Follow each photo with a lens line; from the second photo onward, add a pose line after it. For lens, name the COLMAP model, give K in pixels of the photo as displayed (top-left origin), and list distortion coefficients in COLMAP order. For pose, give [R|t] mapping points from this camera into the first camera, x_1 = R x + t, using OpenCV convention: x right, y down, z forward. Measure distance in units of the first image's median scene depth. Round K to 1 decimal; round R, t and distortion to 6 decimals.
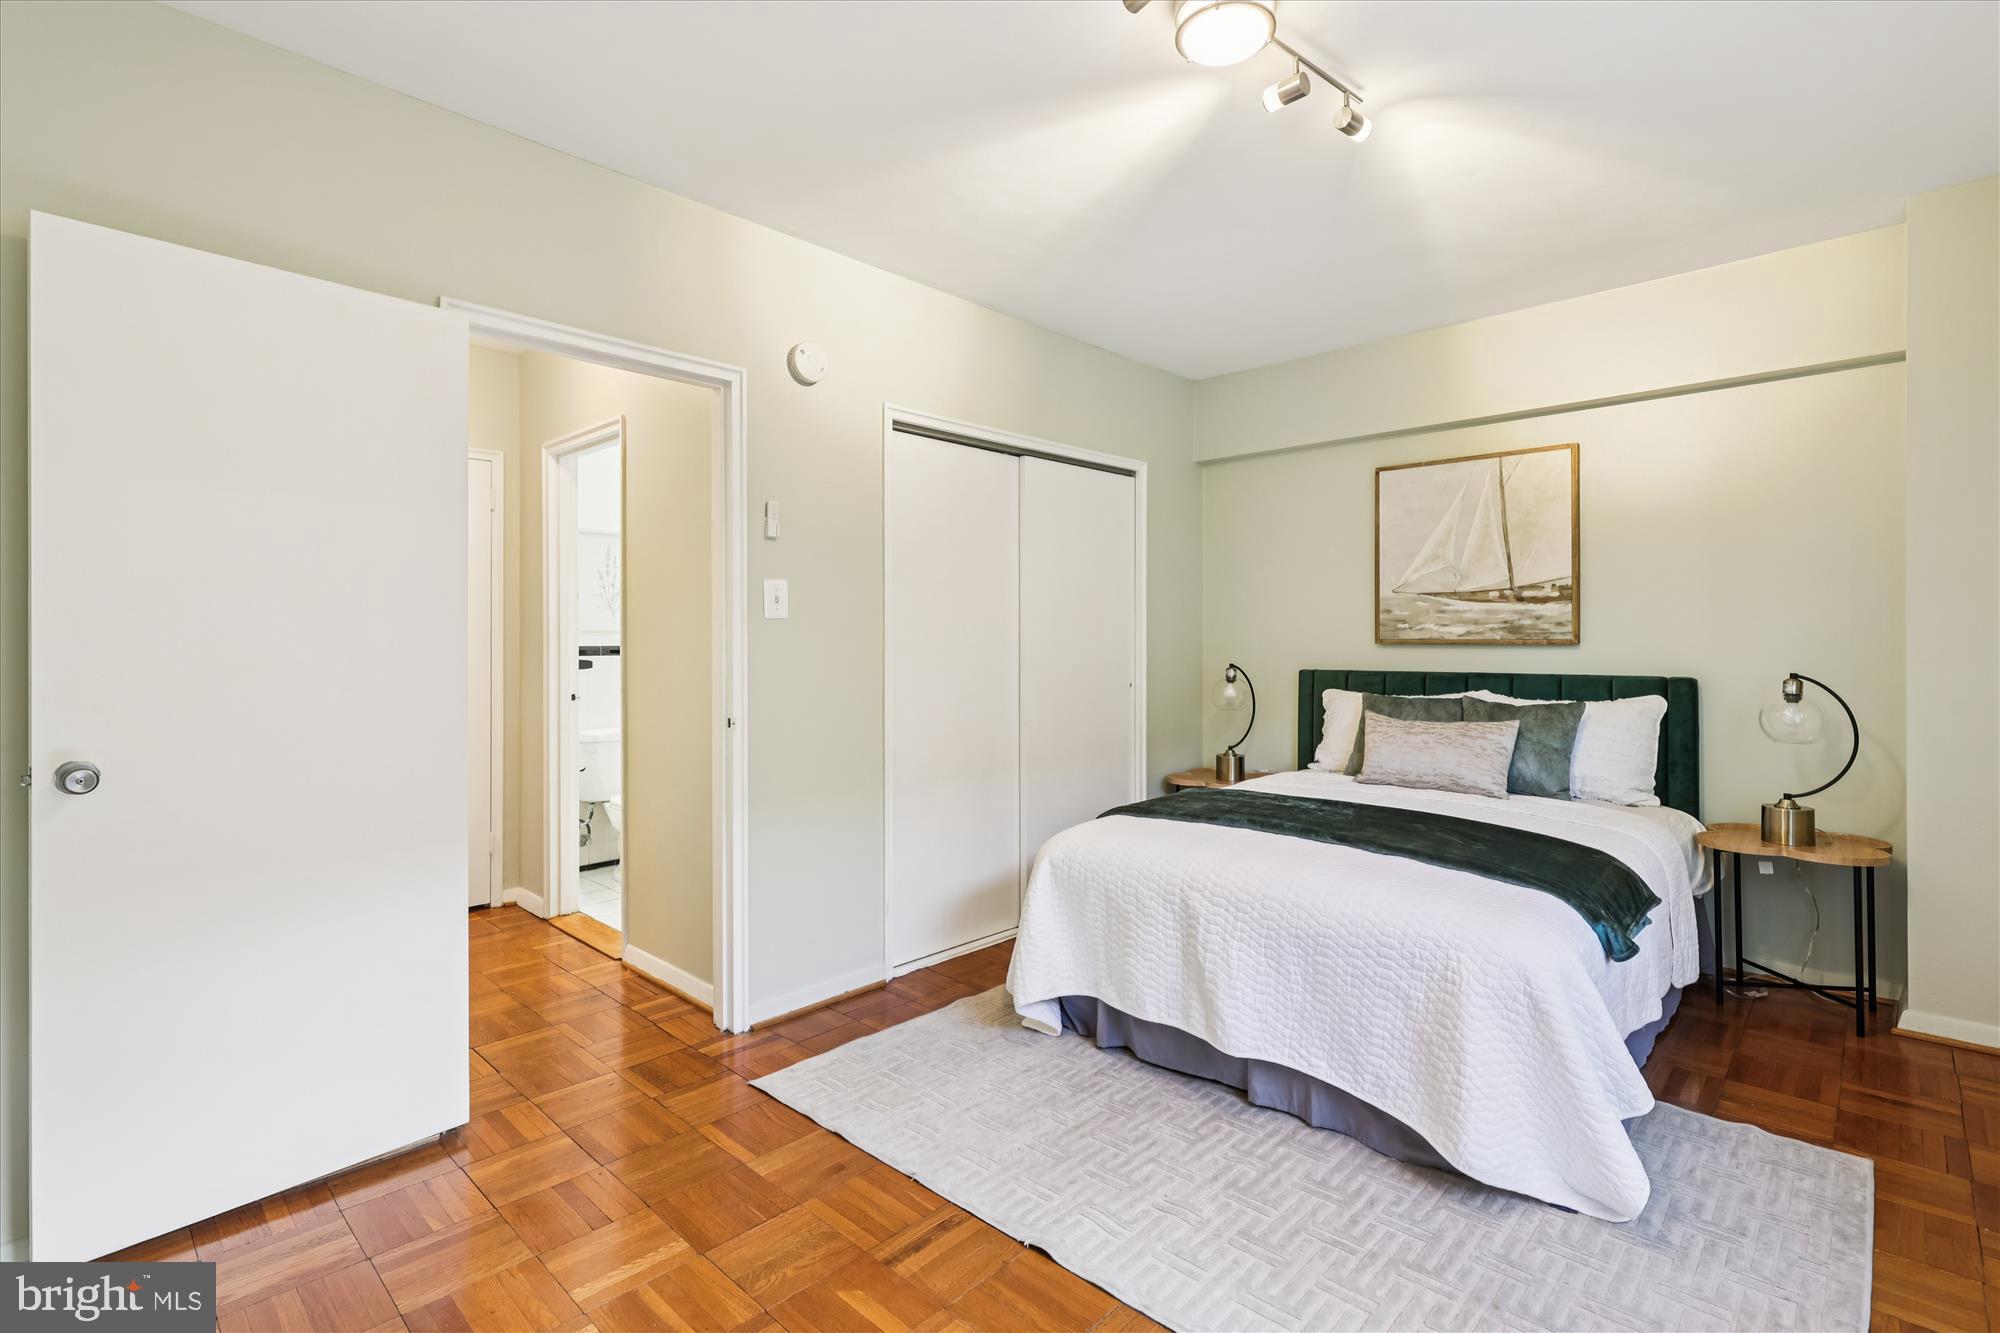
lens RADIAL K [[927.3, 0, 1012.4], [0, 927.3, 643.6], [0, 0, 1]] dist [0.002629, -0.000626]
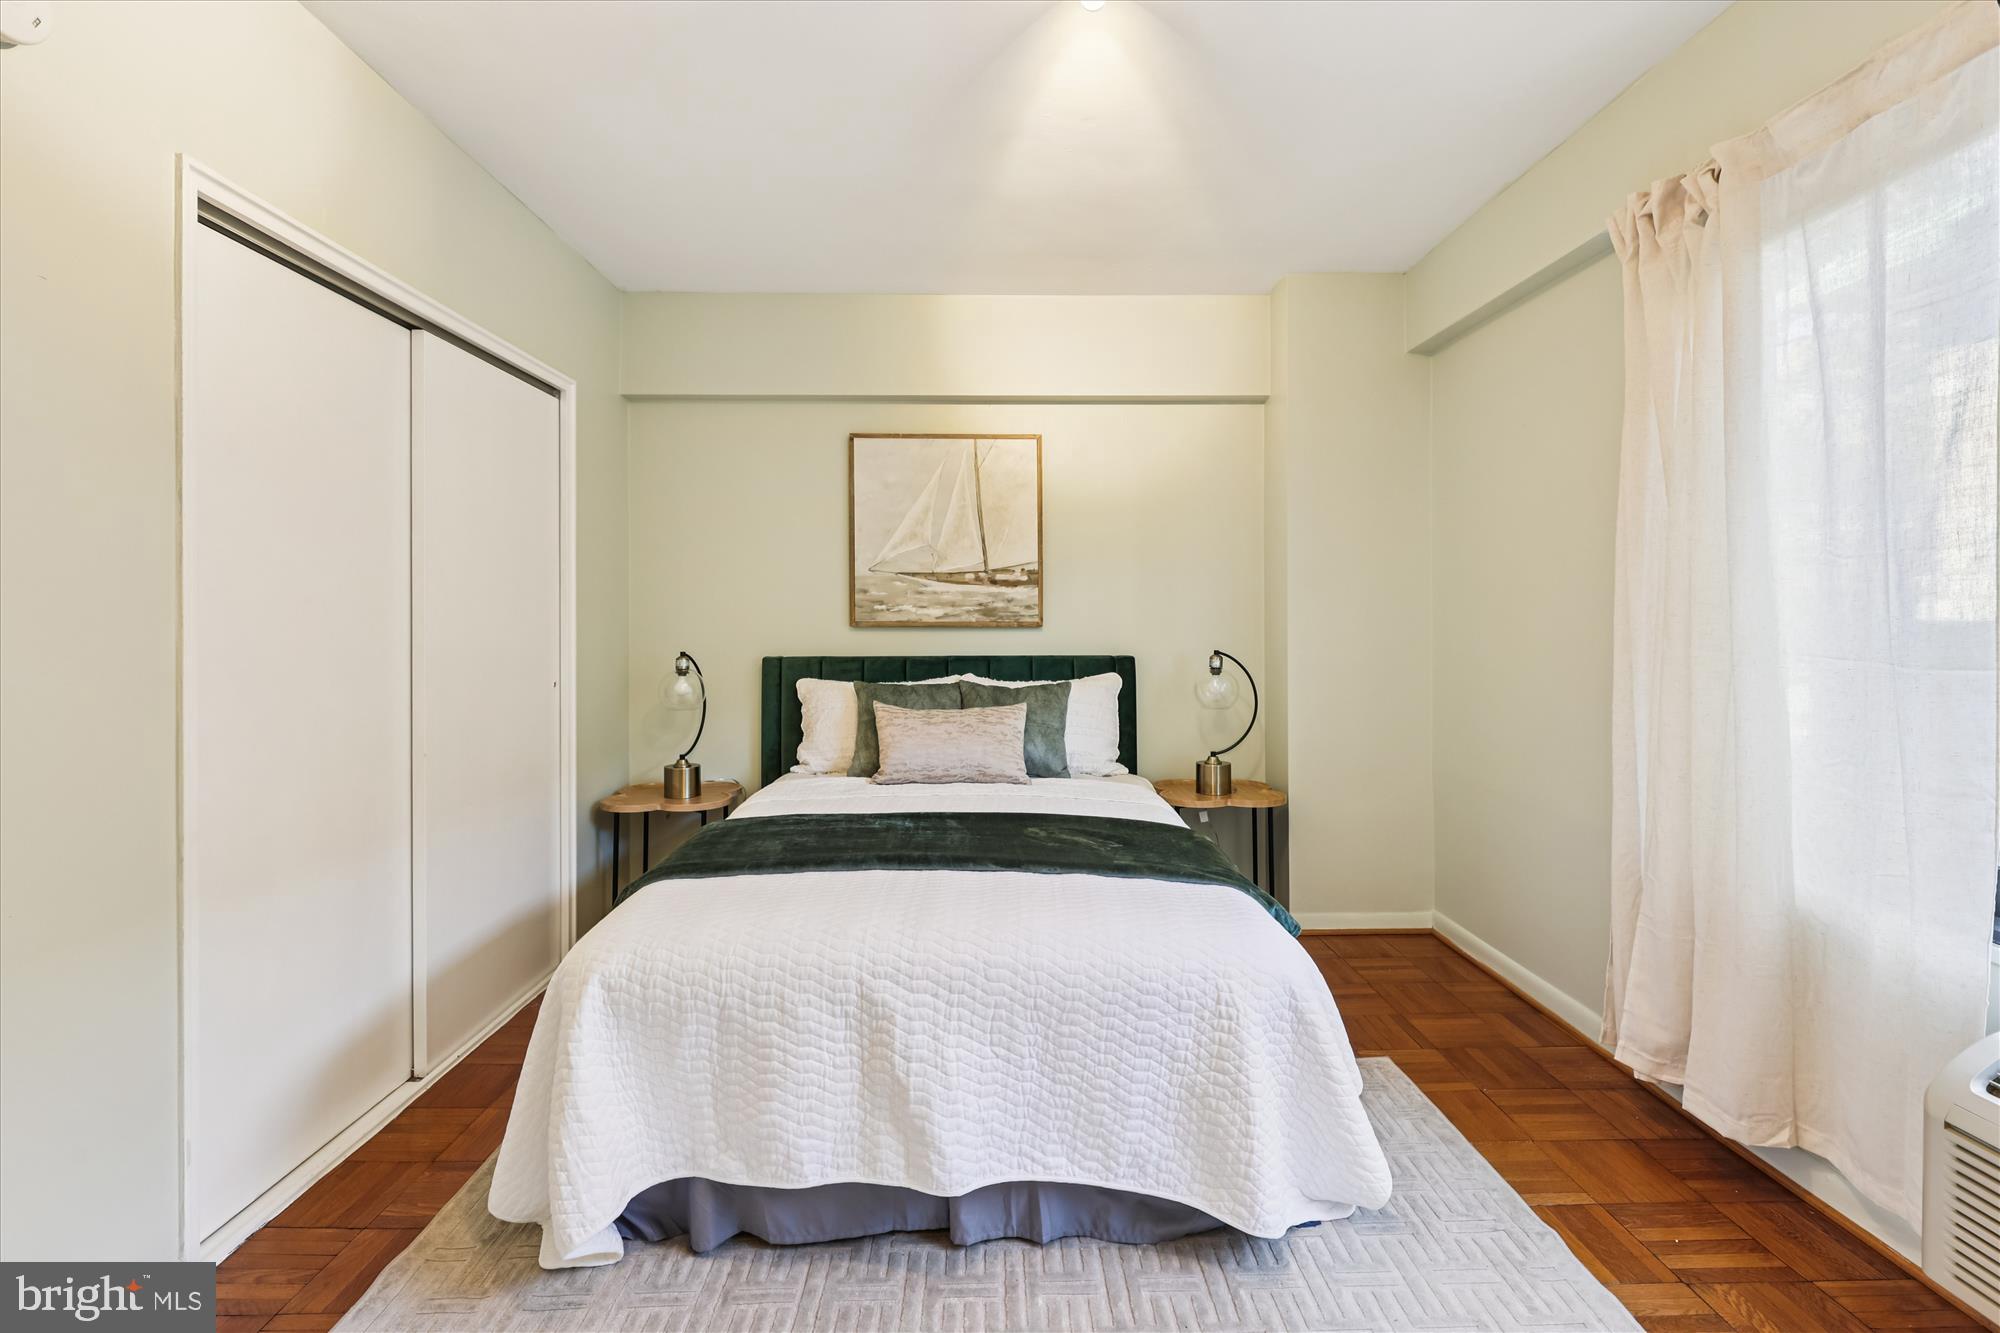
lens RADIAL K [[913.1, 0, 1000.9], [0, 913.1, 627.8], [0, 0, 1]] dist [0.000690, -0.000312]
pose [[0.715141, -0.002687, 0.698975, -0.146222], [0.002632, 0.999996, 0.001152, 0.000809], [-0.698975, 0.001016, 0.715145, 0.293588]]
